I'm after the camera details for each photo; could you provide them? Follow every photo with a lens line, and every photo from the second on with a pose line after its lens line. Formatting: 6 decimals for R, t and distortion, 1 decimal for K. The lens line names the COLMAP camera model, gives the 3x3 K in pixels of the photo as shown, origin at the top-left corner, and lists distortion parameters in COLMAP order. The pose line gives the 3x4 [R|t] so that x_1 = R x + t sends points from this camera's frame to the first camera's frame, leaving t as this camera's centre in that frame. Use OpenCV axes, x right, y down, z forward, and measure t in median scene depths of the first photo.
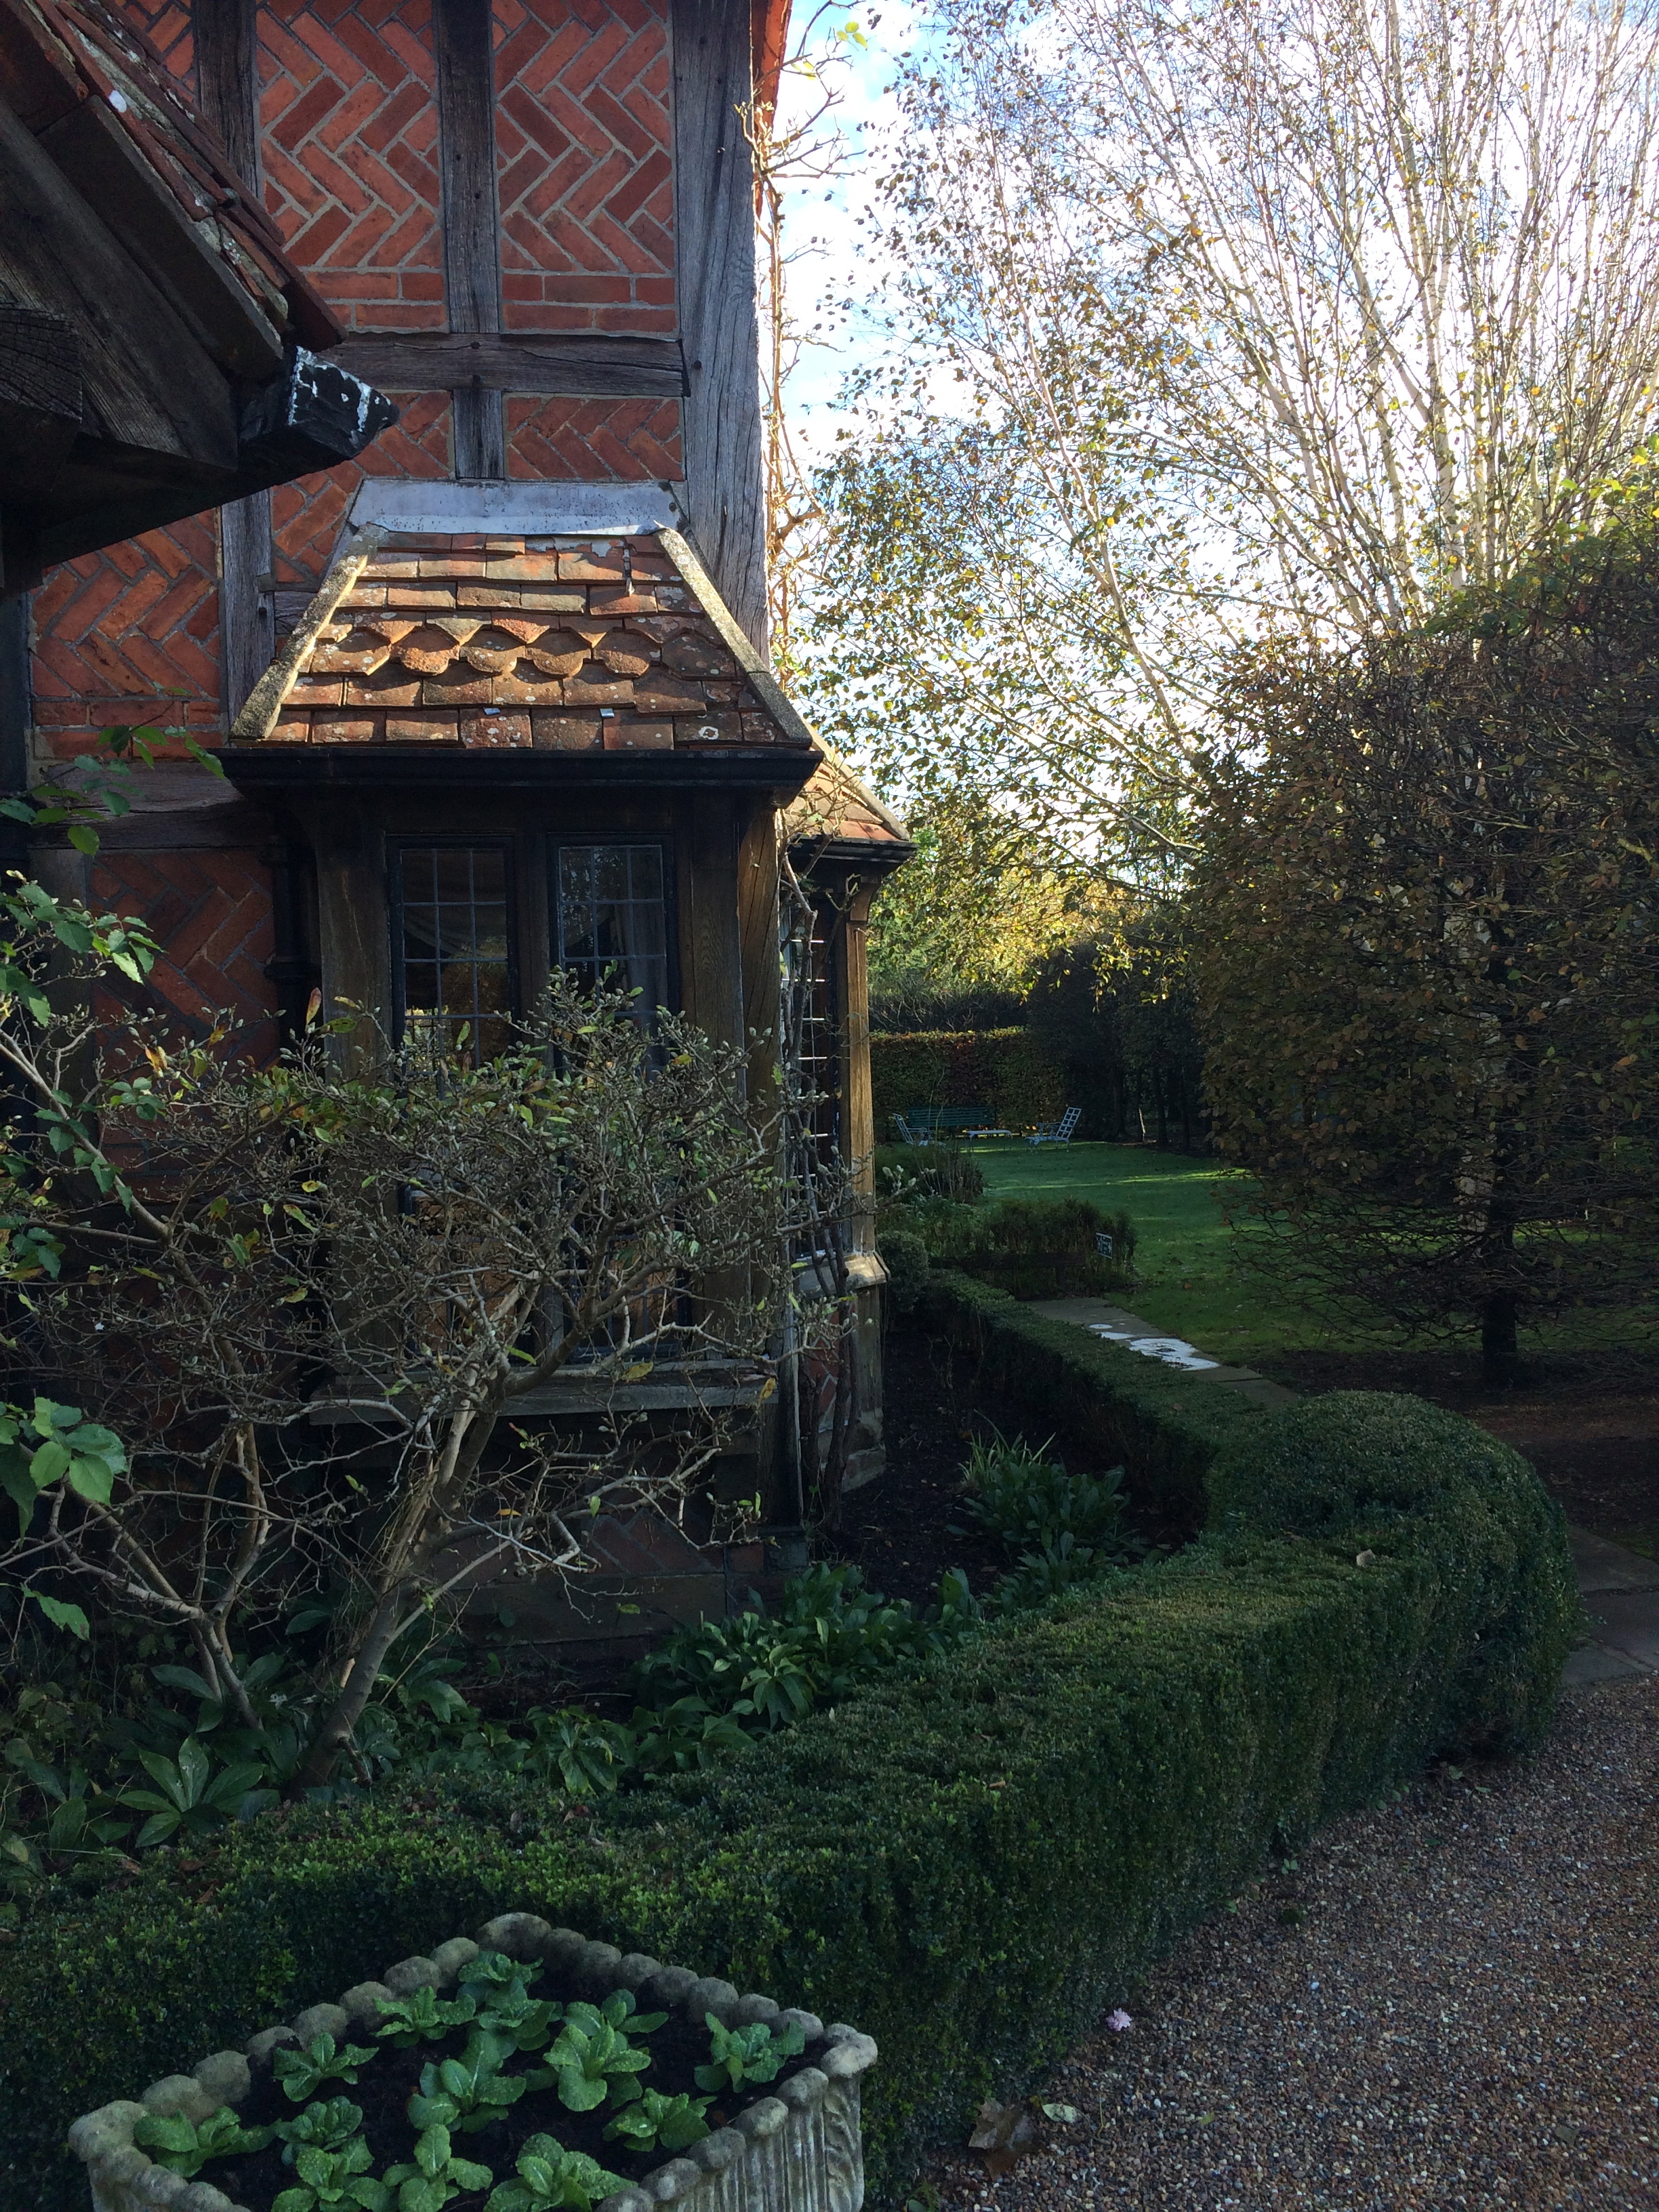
lens RADIAL K [[1910.5, 0, 815.8], [0, 1910.5, 1112.6], [0, 0, 1]] dist [0.054699, -0.065038]
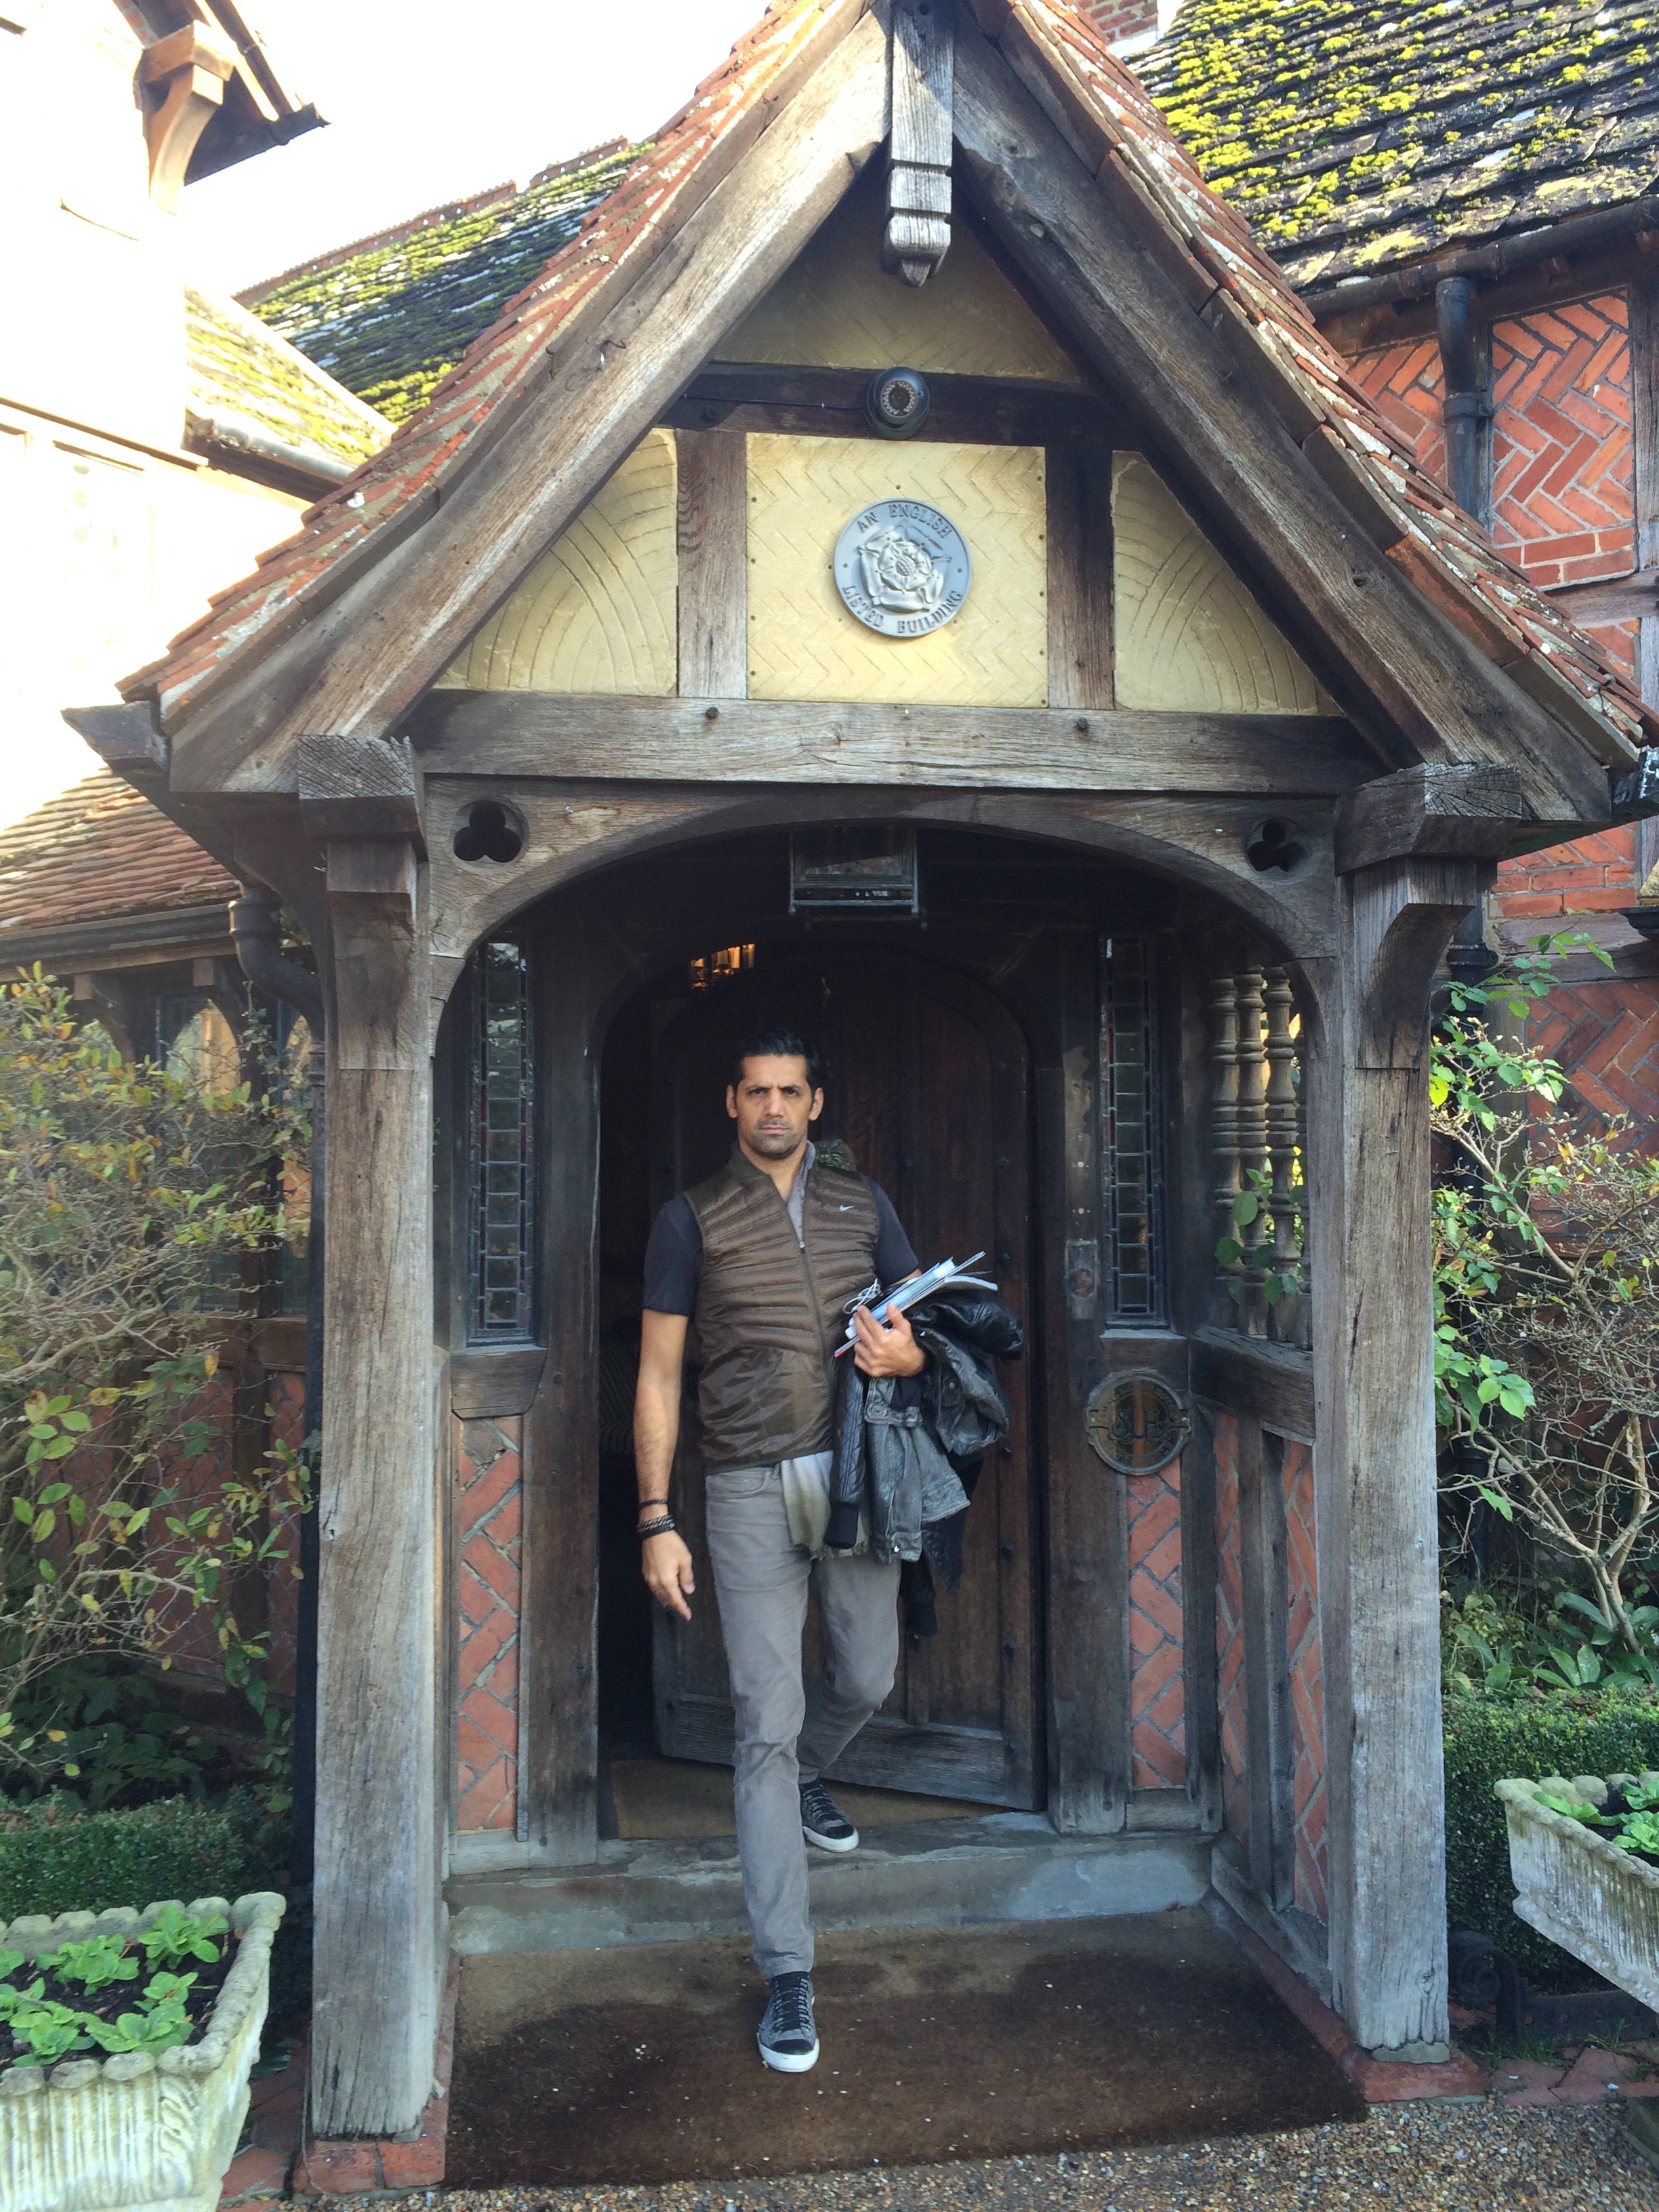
lens RADIAL K [[1883.9, 0, 828.3], [0, 1883.9, 1096.0], [0, 0, 1]] dist [0.078328, -0.092189]
pose [[0.754604, 0.005780, -0.656155, 0.120942], [-0.034558, 0.998924, -0.030944, -0.004291], [0.655270, 0.046026, 0.753991, -0.304303]]
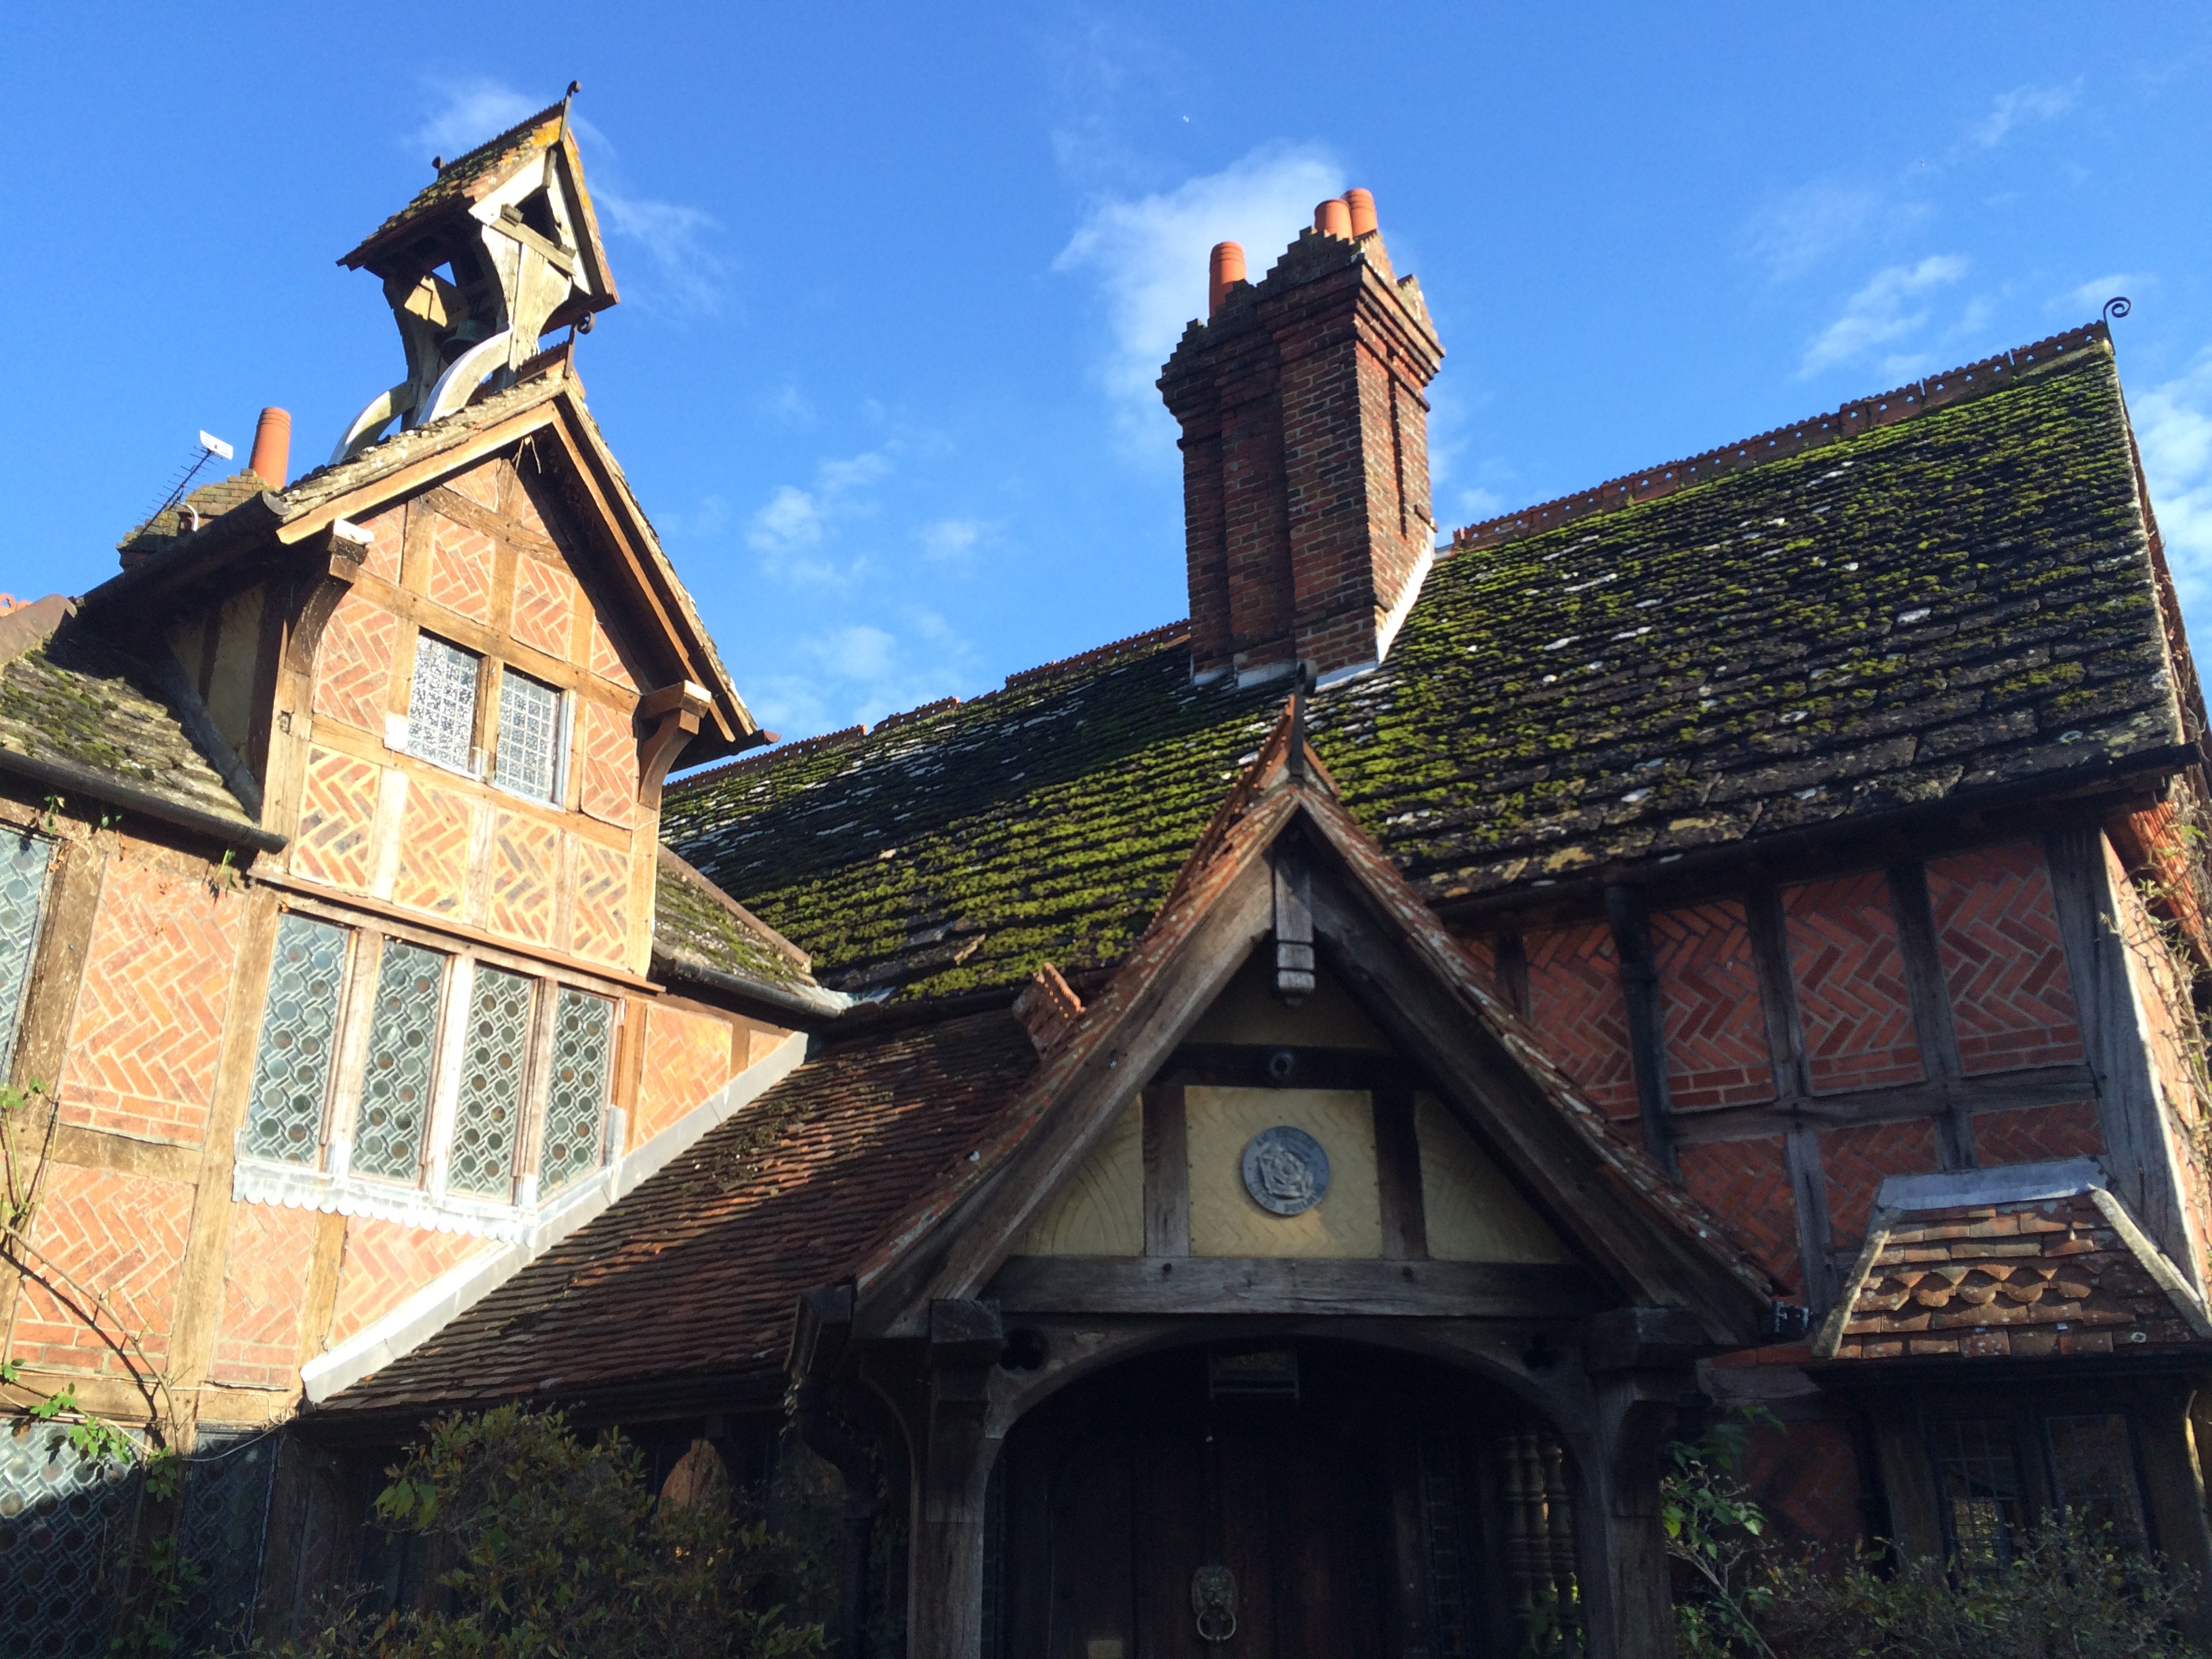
lens RADIAL K [[1883.9, 0, 1086.4], [0, 1883.9, 817.7], [0, 0, 1]] dist [0.078328, -0.092189]
pose [[0.767545, -0.212179, -0.604860, 0.299584], [-0.027799, 0.931719, -0.362114, -0.014340], [0.640392, 0.294754, 0.709238, -0.685135]]
